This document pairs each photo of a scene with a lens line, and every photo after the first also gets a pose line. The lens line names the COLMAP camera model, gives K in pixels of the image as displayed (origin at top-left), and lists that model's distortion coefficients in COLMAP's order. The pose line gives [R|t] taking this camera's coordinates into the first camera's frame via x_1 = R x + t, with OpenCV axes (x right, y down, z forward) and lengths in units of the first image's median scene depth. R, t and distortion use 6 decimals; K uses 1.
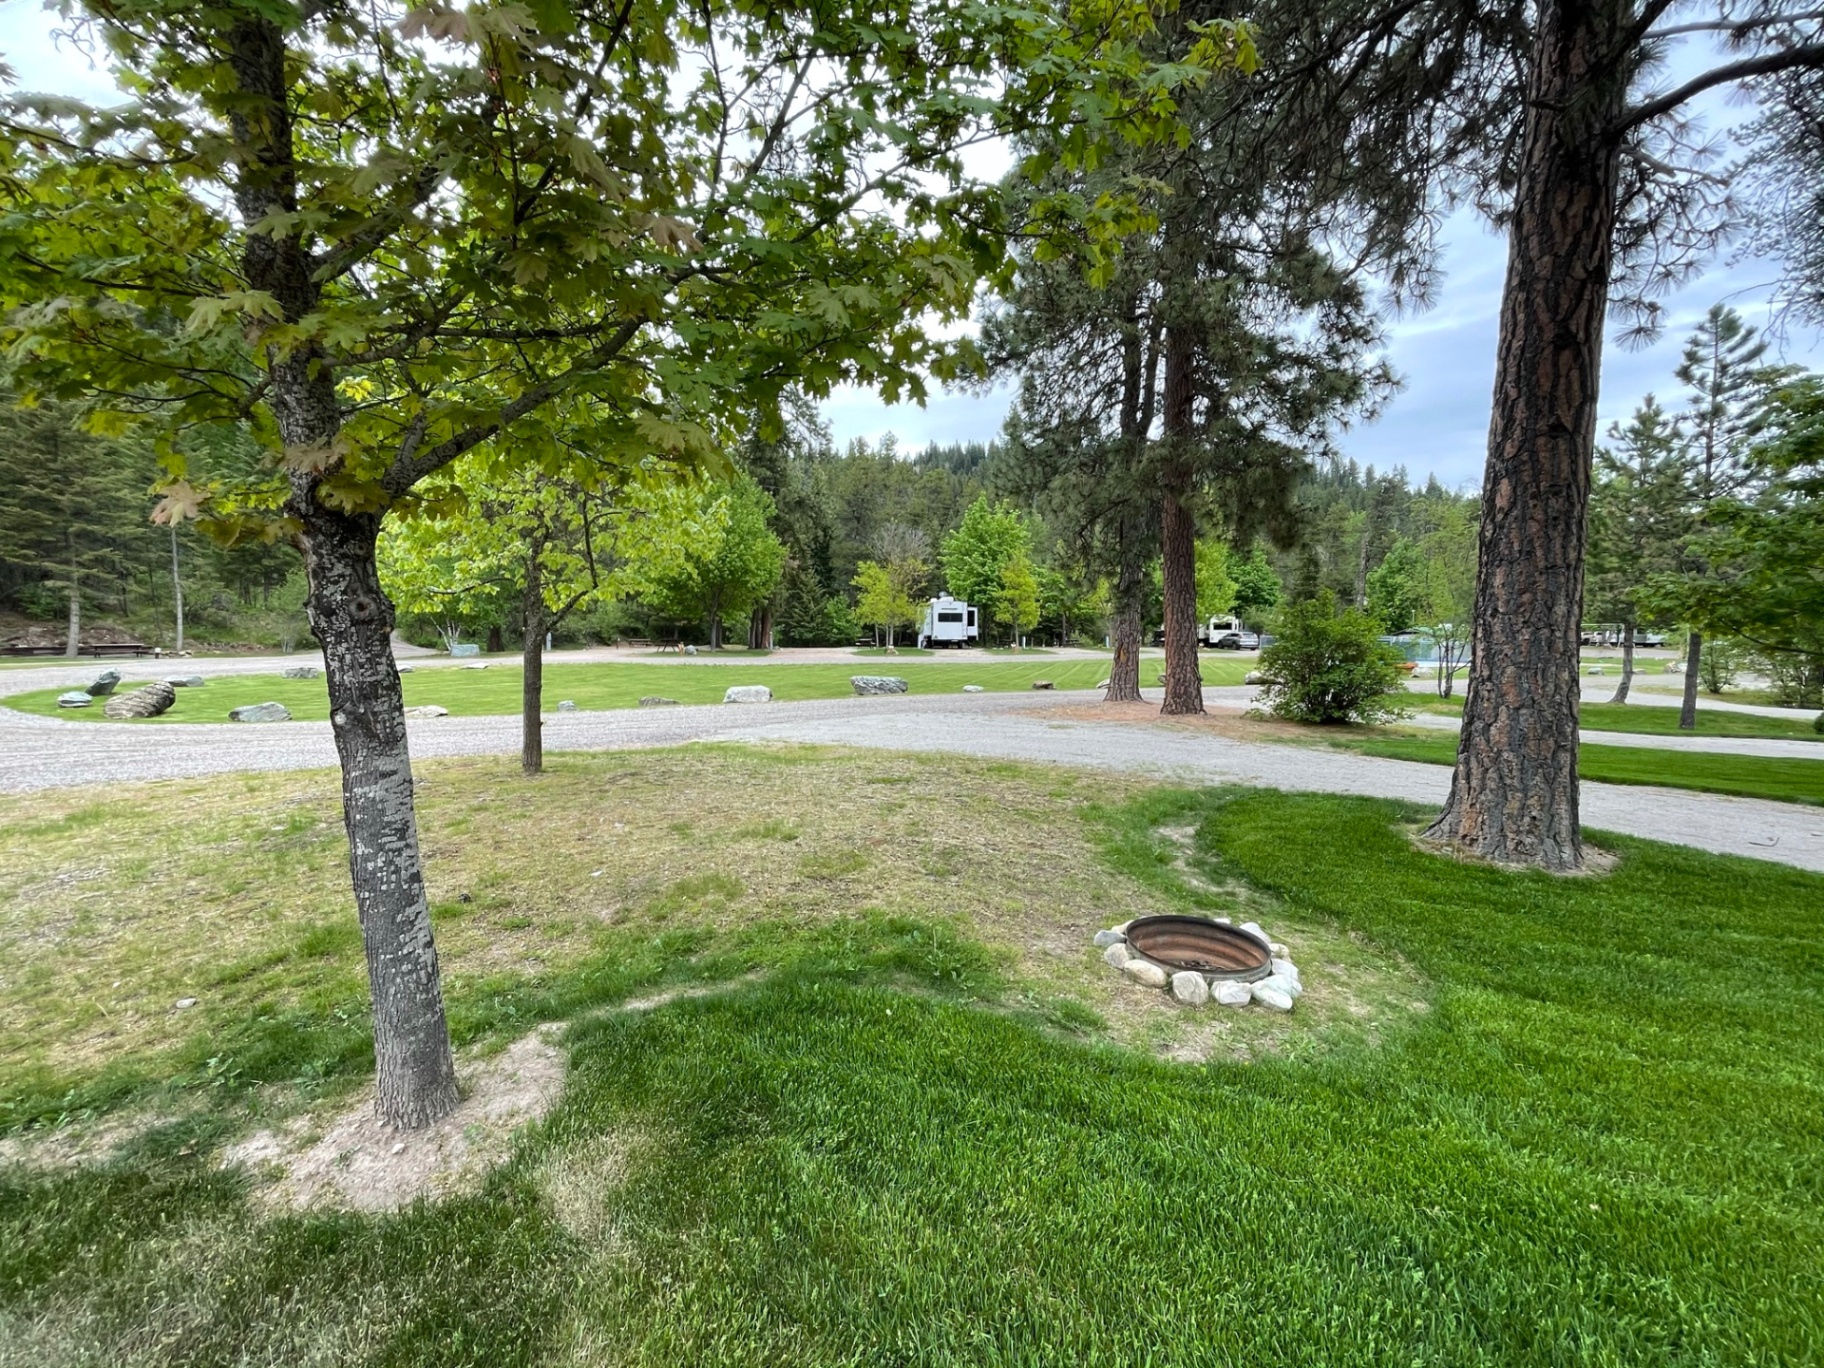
lens RADIAL K [[1608.8, 0, 912.0], [0, 1608.8, 684.0], [0, 0, 1]] dist [0.009625, 0.000072]
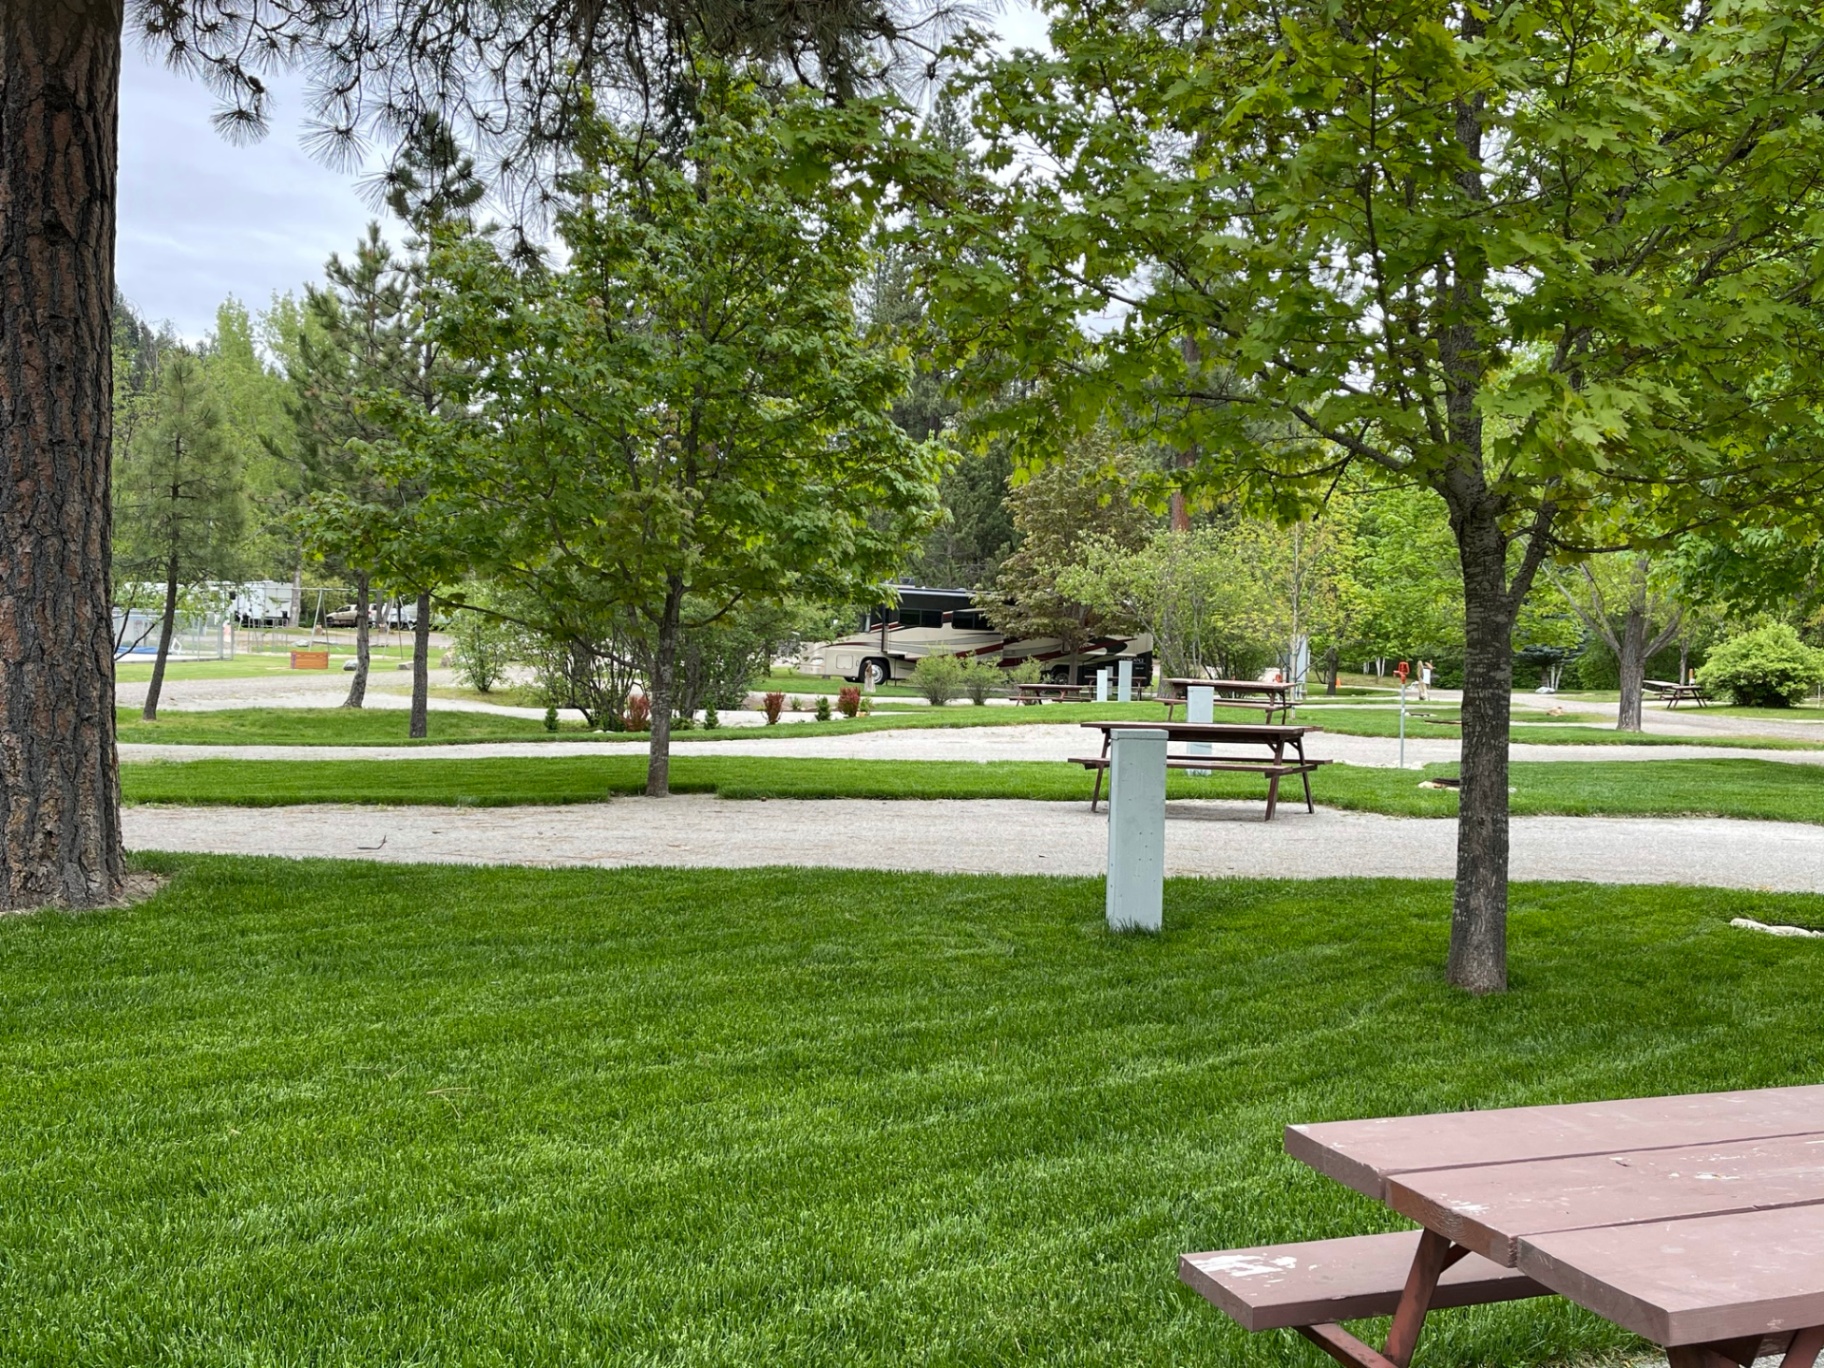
lens RADIAL K [[1608.8, 0, 912.0], [0, 1608.8, 684.0], [0, 0, 1]] dist [0.009625, 0.000072]
pose [[0.504839, -0.025611, 0.862833, 0.002219], [-0.059822, 0.996119, 0.064569, -0.040679], [-0.861138, -0.084213, 0.501347, 0.388825]]
